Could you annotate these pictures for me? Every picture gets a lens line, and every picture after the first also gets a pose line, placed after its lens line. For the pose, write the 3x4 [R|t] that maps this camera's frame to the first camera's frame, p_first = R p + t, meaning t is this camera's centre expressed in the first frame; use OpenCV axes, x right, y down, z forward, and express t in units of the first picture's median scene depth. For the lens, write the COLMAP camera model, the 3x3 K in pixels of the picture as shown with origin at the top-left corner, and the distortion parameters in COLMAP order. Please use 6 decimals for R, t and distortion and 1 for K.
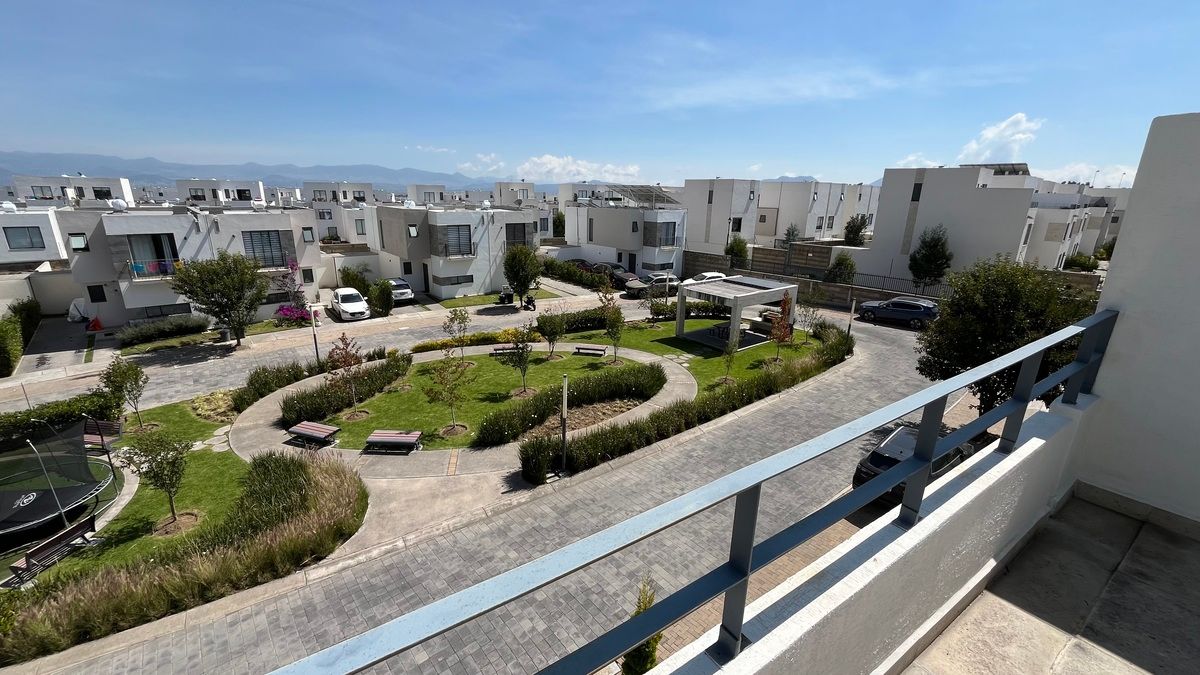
lens RADIAL K [[485.0, 0, 597.0], [0, 485.0, 337.3], [0, 0, 1]] dist [-0.002380, 0.000057]
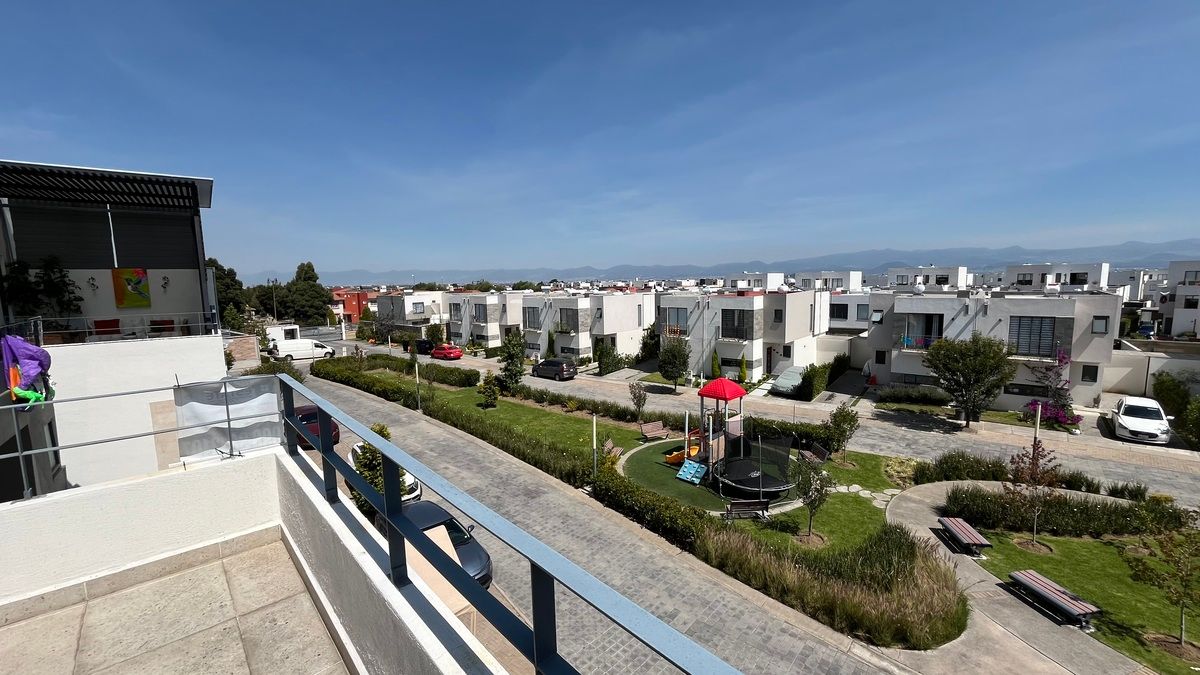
lens RADIAL K [[485.0, 0, 597.0], [0, 485.0, 337.3], [0, 0, 1]] dist [-0.002380, 0.000057]
pose [[0.149492, 0.098252, -0.983869, 0.127665], [-0.261523, 0.963543, 0.056485, -0.022937], [0.953550, 0.248861, 0.169737, 0.083452]]
